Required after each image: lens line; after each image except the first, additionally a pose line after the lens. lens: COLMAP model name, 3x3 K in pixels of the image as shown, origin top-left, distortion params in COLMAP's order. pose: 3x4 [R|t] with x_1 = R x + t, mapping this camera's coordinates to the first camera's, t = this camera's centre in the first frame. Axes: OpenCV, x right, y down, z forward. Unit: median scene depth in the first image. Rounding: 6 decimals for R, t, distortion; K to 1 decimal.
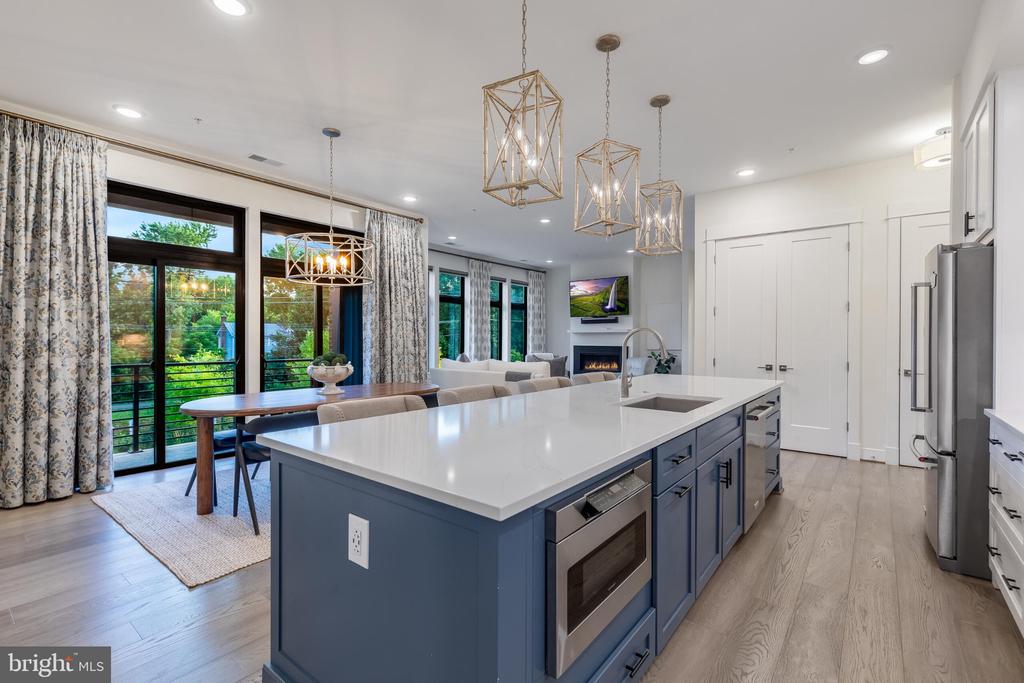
lens RADIAL K [[462.5, 0, 515.0], [0, 462.5, 341.6], [0, 0, 1]] dist [0.006100, -0.001115]
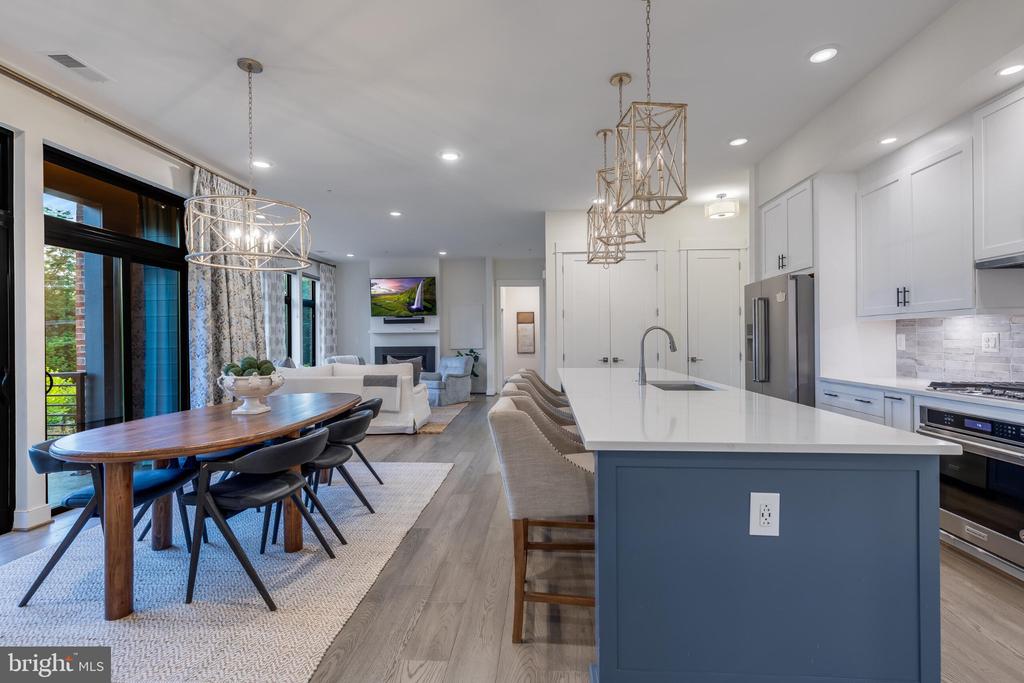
lens RADIAL K [[462.5, 0, 516.9], [0, 462.5, 341.2], [0, 0, 1]] dist [0.006100, -0.001115]
pose [[0.824203, -0.013491, 0.566134, -0.328254], [0.014872, 0.999887, 0.002176, 0.000112], [-0.566099, 0.006625, 0.824310, 0.101281]]
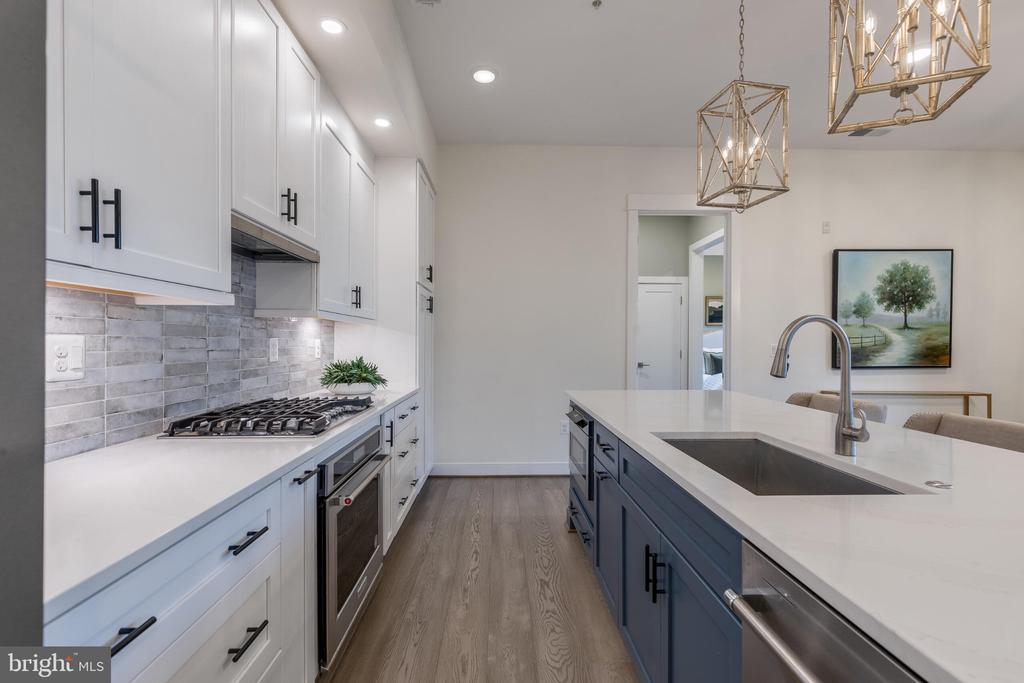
lens RADIAL K [[462.5, 0, 516.2], [0, 462.5, 345.9], [0, 0, 1]] dist [0.006100, -0.001115]
pose [[-0.767506, 0.001210, -0.641041, 0.397548], [-0.007782, 0.999907, 0.011205, 0.000544], [0.640995, 0.013589, -0.767425, 0.554504]]
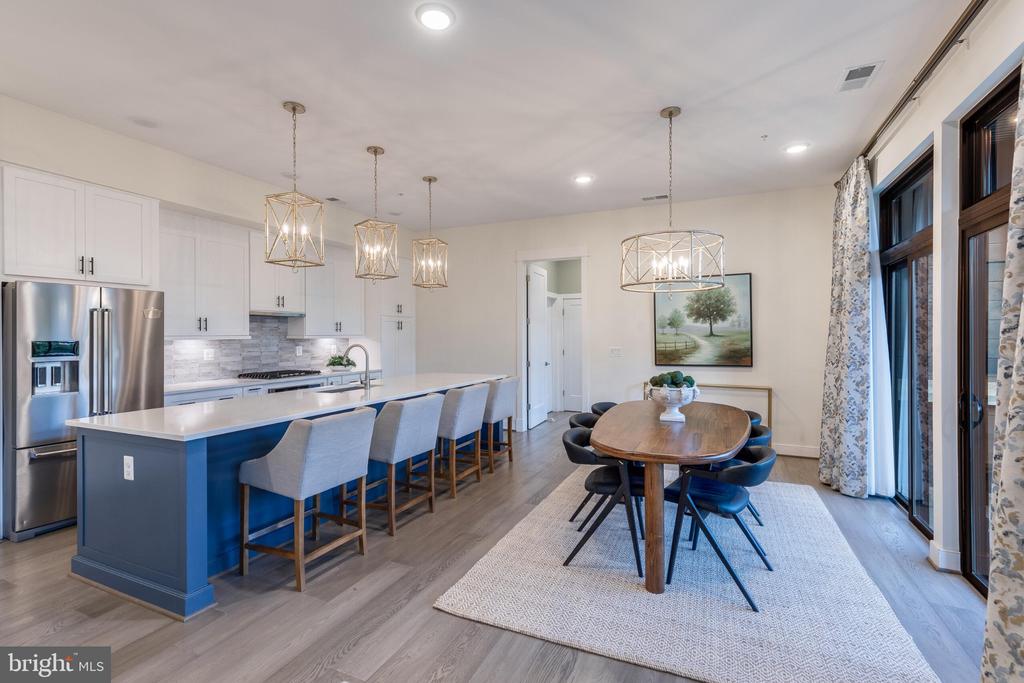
lens RADIAL K [[462.5, 0, 513.2], [0, 462.5, 335.7], [0, 0, 1]] dist [0.006100, -0.001115]
pose [[-0.970940, 0.002228, -0.239312, 0.063319], [0.000276, 0.999966, 0.008190, -0.033615], [0.239322, 0.007886, -0.970908, 1.248716]]
